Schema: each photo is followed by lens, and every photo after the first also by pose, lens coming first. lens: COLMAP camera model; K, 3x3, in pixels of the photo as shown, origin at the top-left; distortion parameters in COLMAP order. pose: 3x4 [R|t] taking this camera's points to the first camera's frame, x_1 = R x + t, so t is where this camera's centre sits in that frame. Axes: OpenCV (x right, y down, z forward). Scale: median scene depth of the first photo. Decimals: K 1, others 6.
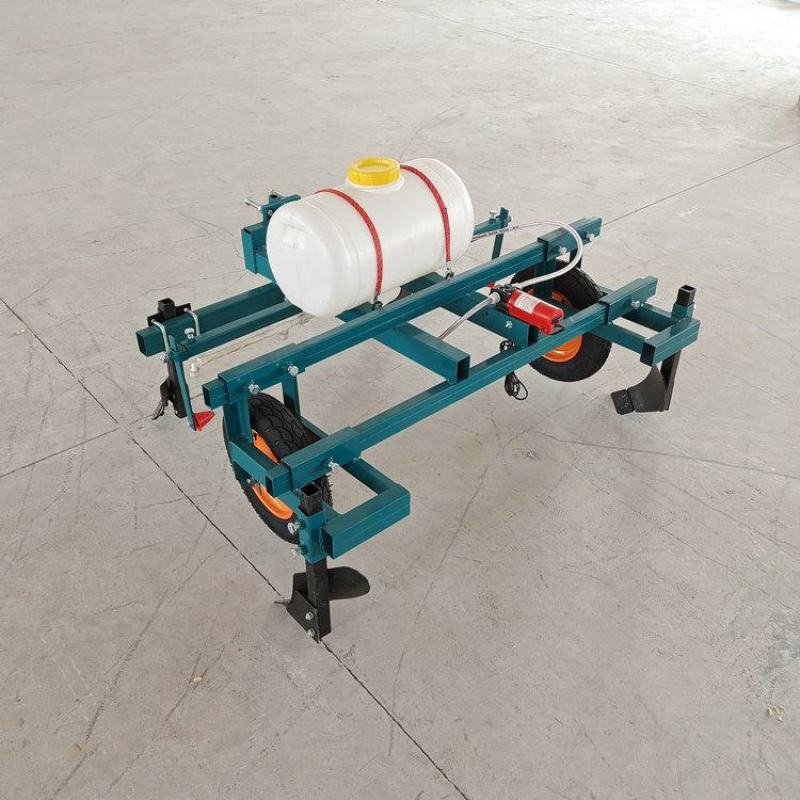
lens RADIAL K [[820.8, 0, 400.0], [0, 820.8, 400.0], [0, 0, 1]] dist [0.081942, -0.134068]
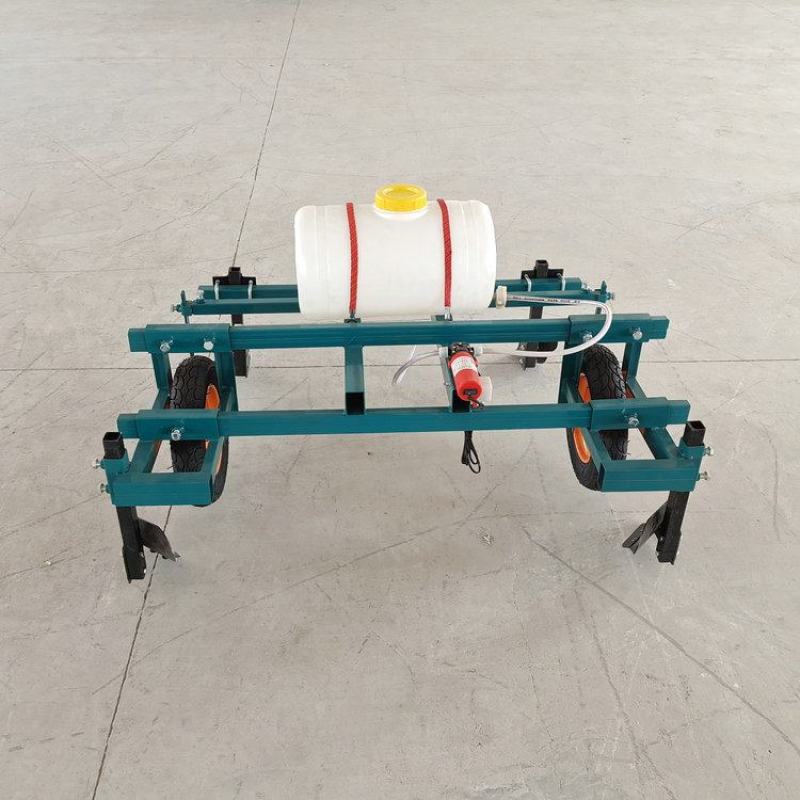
lens RADIAL K [[844.0, 0, 413.2], [0, 844.0, 420.0], [0, 0, 1]] dist [0.086927, -0.155118]
pose [[0.794740, 0.351499, -0.494810, 0.565904], [-0.362902, 0.928656, 0.076816, -0.107751], [0.486509, 0.118518, 0.865600, 0.146501]]
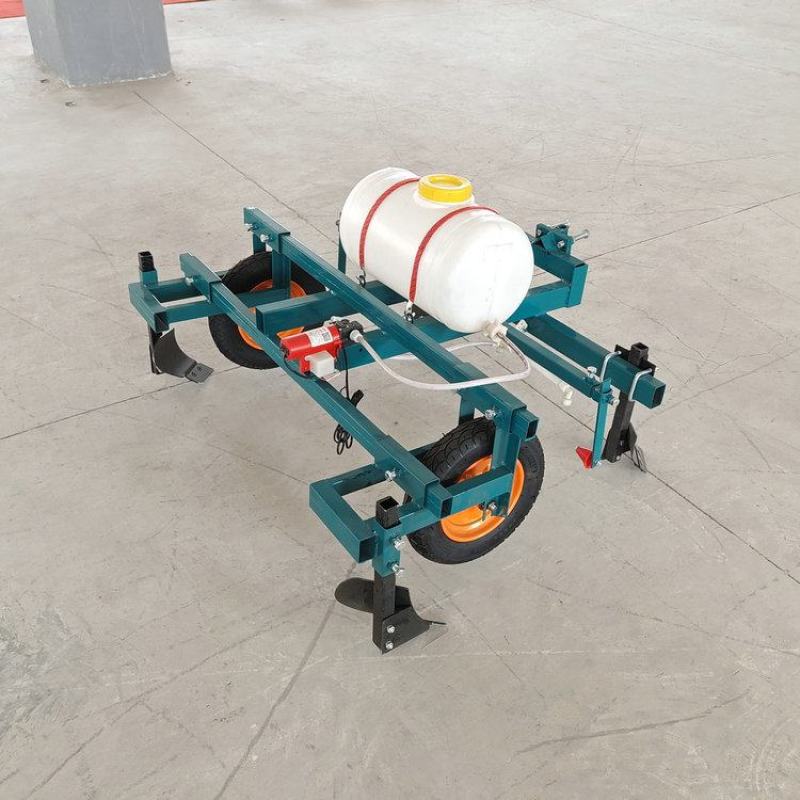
lens RADIAL K [[837.4, 0, 428.2], [0, 837.4, 436.8], [0, 0, 1]] dist [0.093556, -0.177551]
pose [[-0.104138, 0.583742, -0.805233, 0.934344], [-0.615615, 0.598060, 0.513170, -0.589346], [0.781136, 0.549154, 0.297079, 0.823960]]
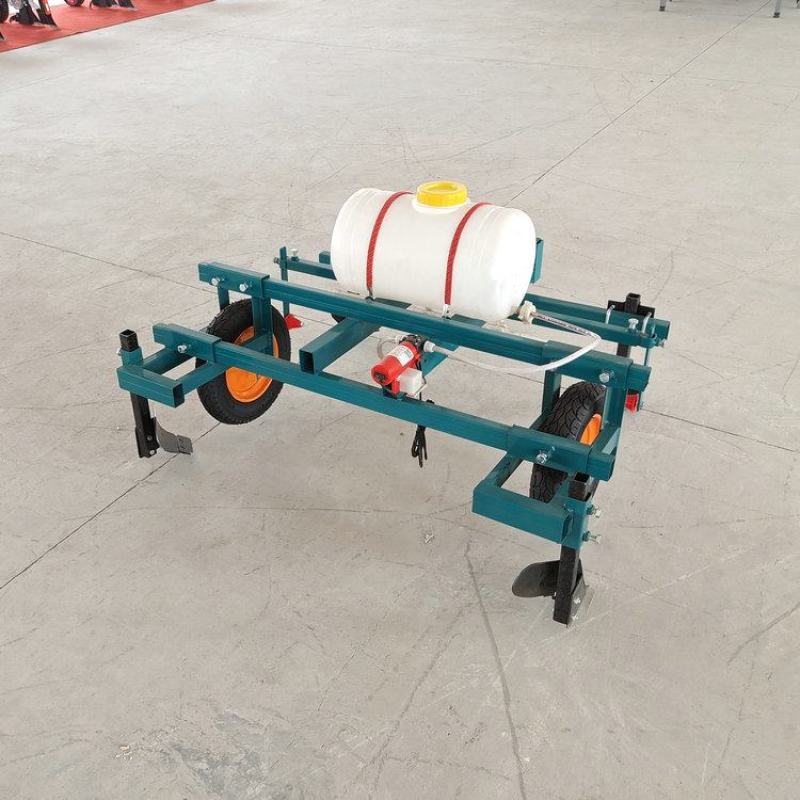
lens RADIAL K [[840.3, 0, 379.0], [0, 840.3, 435.0], [0, 0, 1]] dist [0.092150, -0.154278]
pose [[0.300381, 0.529216, -0.793538, 0.921353], [-0.533651, 0.782805, 0.320053, -0.327573], [0.790562, 0.327334, 0.517556, 0.473196]]
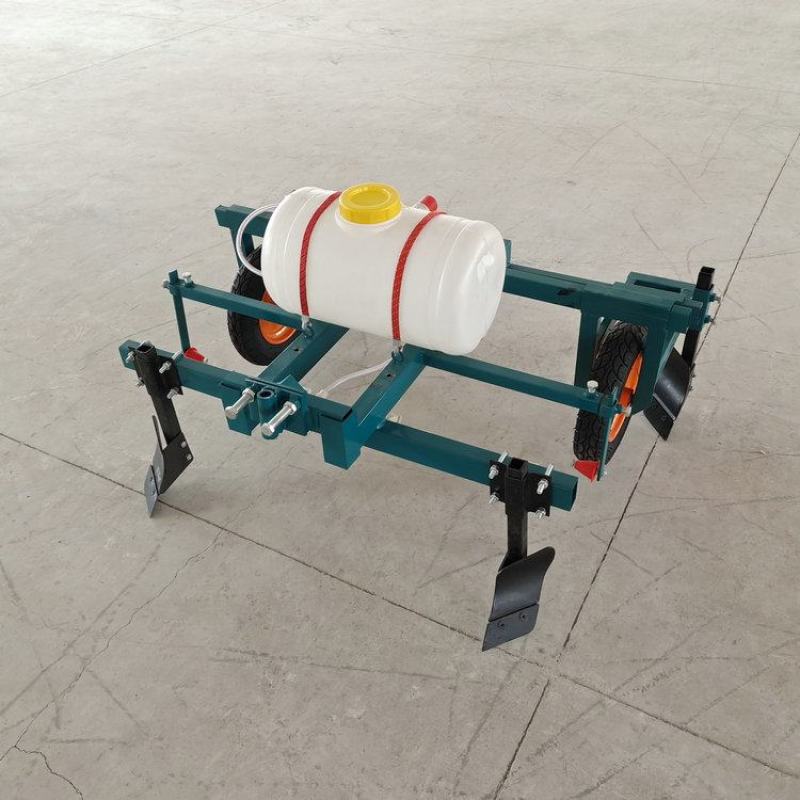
lens RADIAL K [[778.9, 0, 400.0], [0, 778.9, 400.0], [0, 0, 1]] dist [0.064702, -0.095711]
pose [[-0.342096, -0.580621, 0.738816, -0.735321], [0.574755, 0.492729, 0.653356, -0.666838], [-0.743389, 0.648149, 0.165155, 0.947930]]
